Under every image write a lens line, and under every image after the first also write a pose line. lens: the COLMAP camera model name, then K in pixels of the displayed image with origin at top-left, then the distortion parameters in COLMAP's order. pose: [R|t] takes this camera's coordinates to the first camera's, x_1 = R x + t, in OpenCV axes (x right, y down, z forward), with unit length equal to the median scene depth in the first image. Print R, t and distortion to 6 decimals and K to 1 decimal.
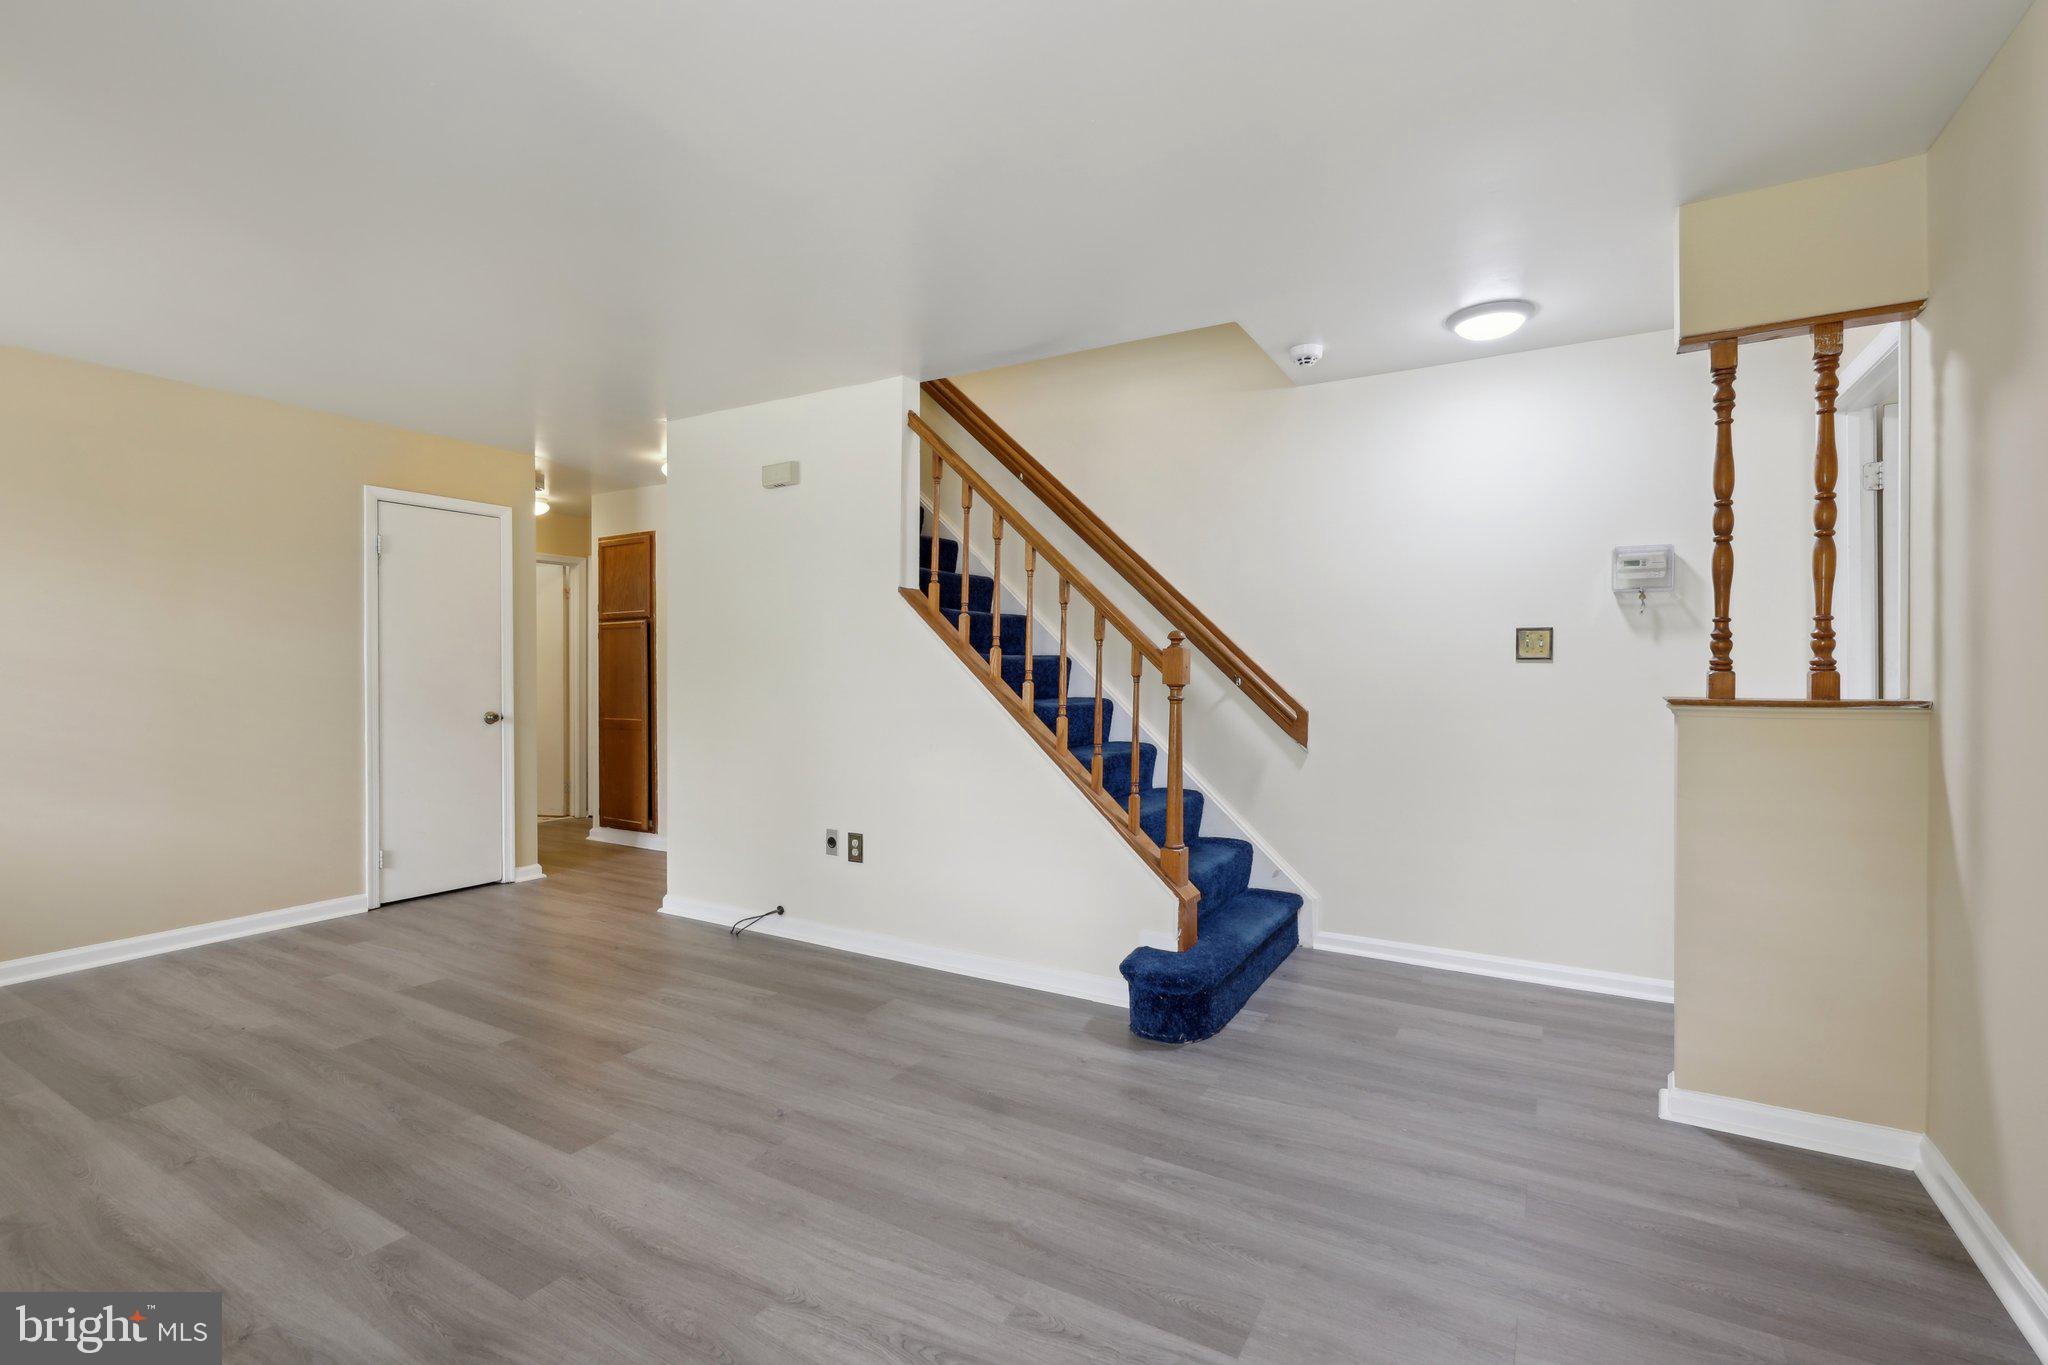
lens RADIAL K [[906.7, 0, 1039.2], [0, 906.7, 667.8], [0, 0, 1]] dist [0.003269, -0.002142]
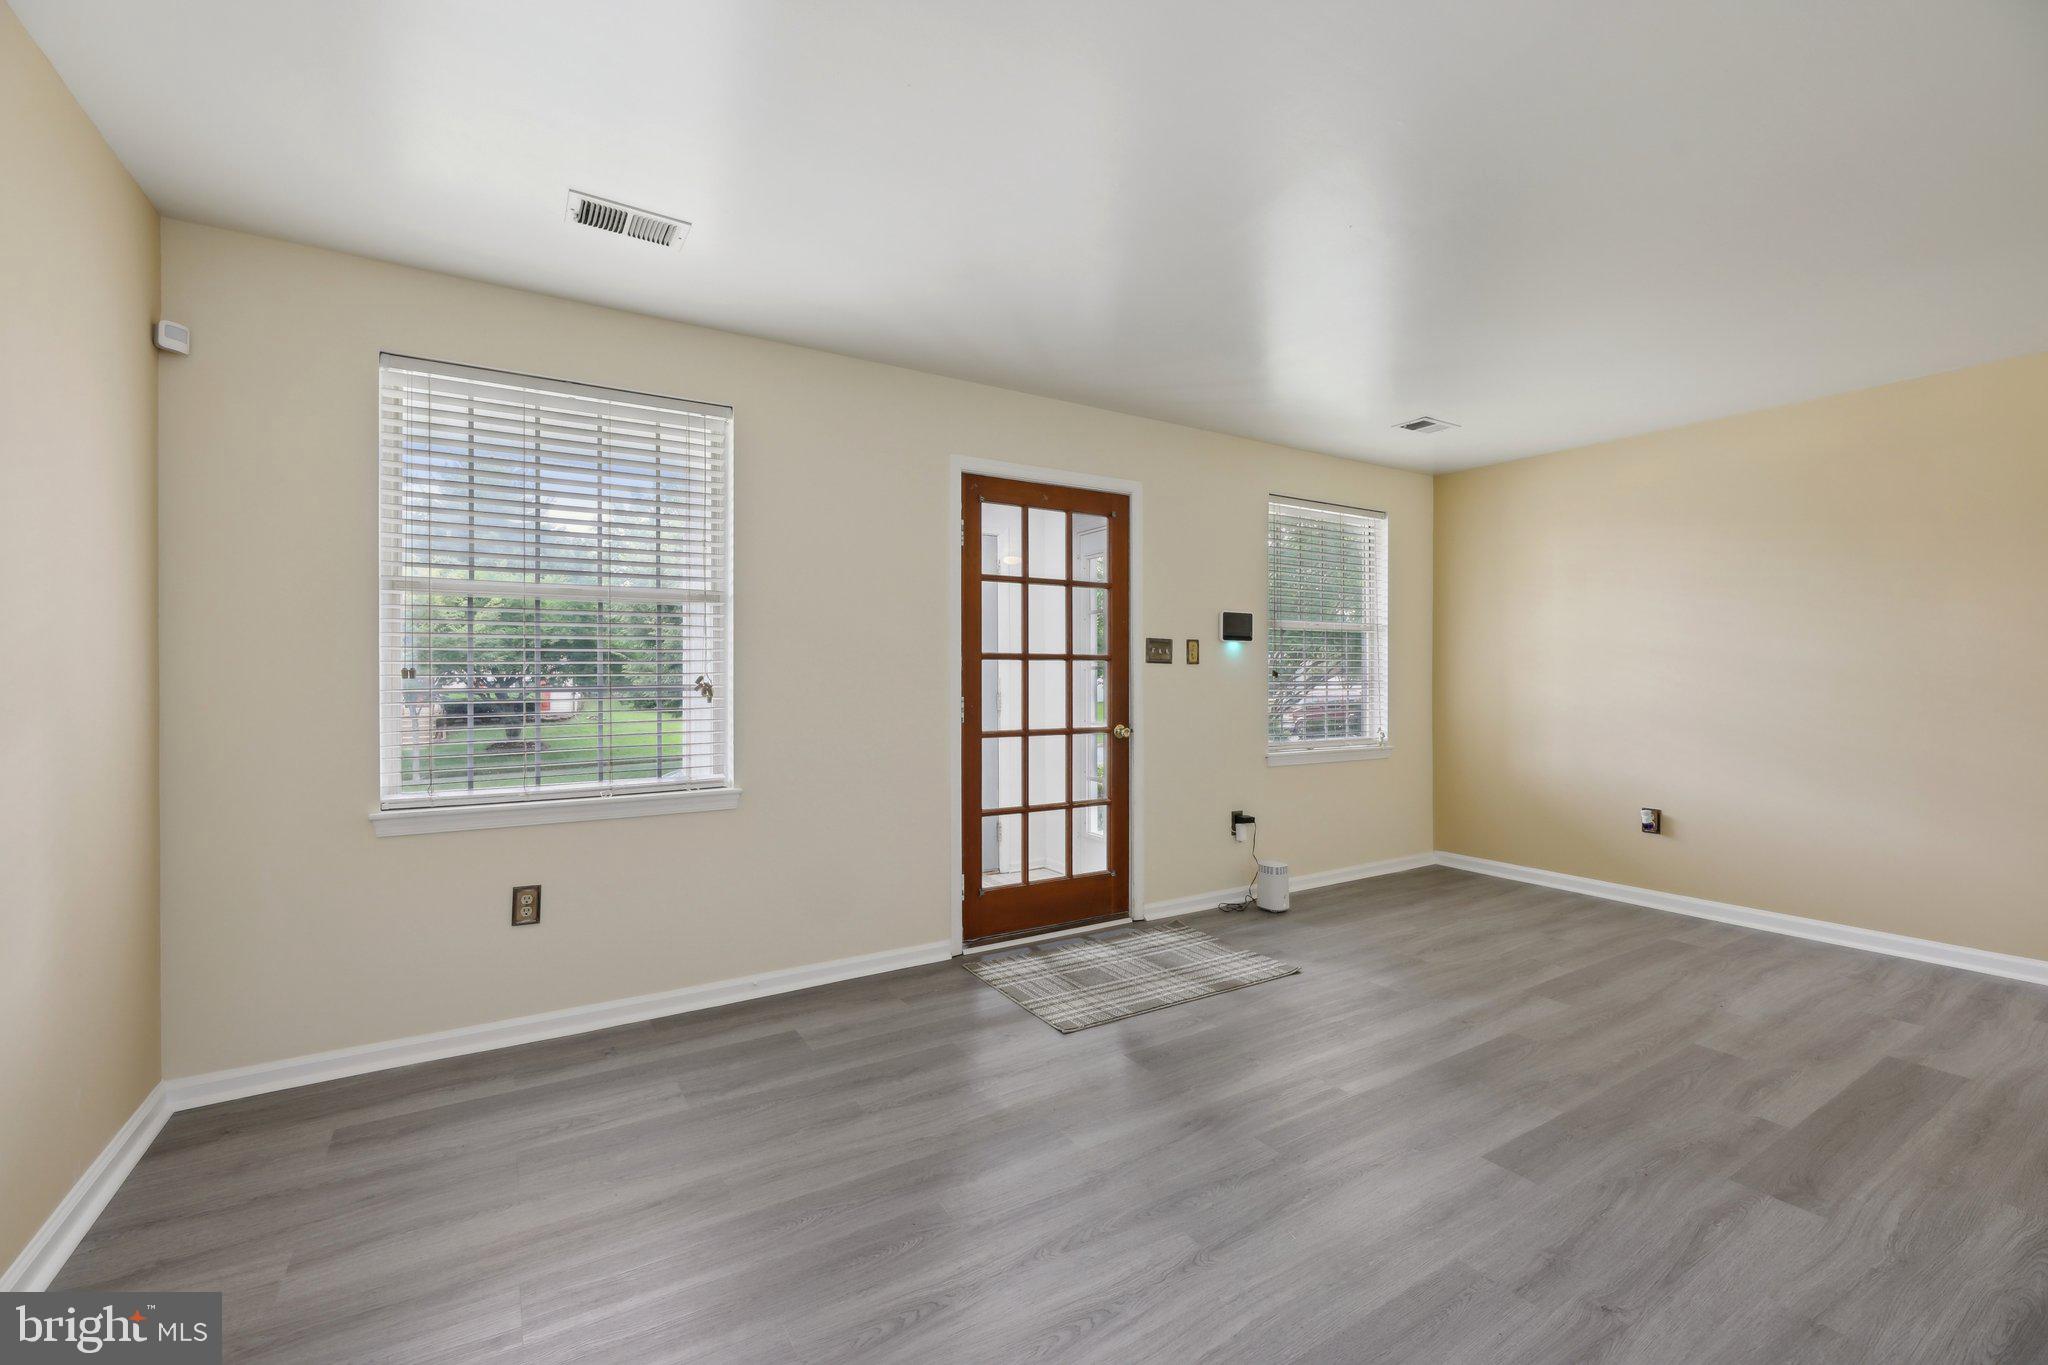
lens RADIAL K [[861.2, 0, 1002.7], [0, 861.2, 673.3], [0, 0, 1]] dist [0.000178, -0.002335]
pose [[-0.468153, 0.003970, -0.883638, 0.497666], [-0.002476, 0.999980, 0.005804, -0.000193], [0.883644, 0.004905, -0.468134, 0.860093]]
